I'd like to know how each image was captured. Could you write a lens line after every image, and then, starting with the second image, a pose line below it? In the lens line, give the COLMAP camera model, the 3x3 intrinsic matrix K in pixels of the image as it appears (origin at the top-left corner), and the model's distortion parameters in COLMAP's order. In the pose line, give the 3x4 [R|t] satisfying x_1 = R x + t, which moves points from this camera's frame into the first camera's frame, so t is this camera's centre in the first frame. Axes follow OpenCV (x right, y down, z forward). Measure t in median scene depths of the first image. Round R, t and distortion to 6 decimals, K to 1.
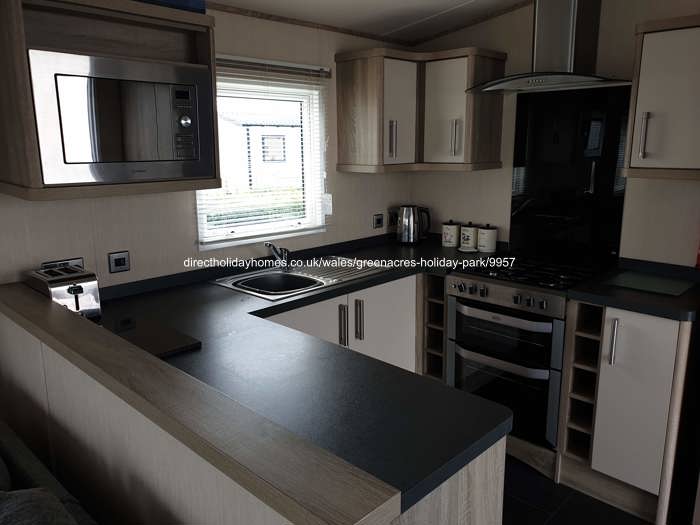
lens RADIAL K [[540.7, 0, 368.9], [0, 540.7, 262.7], [0, 0, 1]] dist [0.032881, 0.003337]
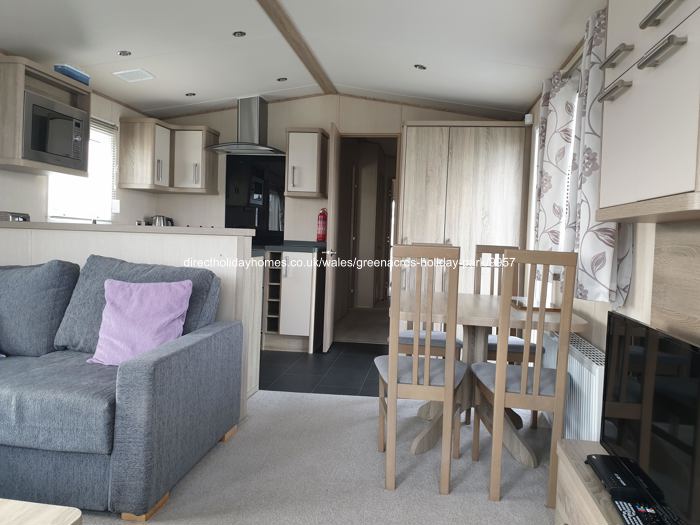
lens RADIAL K [[541.9, 0, 350.0], [0, 541.9, 262.5], [0, 0, 1]] dist [0.002641, -0.063360]
pose [[0.827417, 0.014126, 0.561410, -0.404560], [0.078644, 0.986918, -0.140740, 0.337201], [-0.556054, 0.160602, 0.815482, -0.653567]]
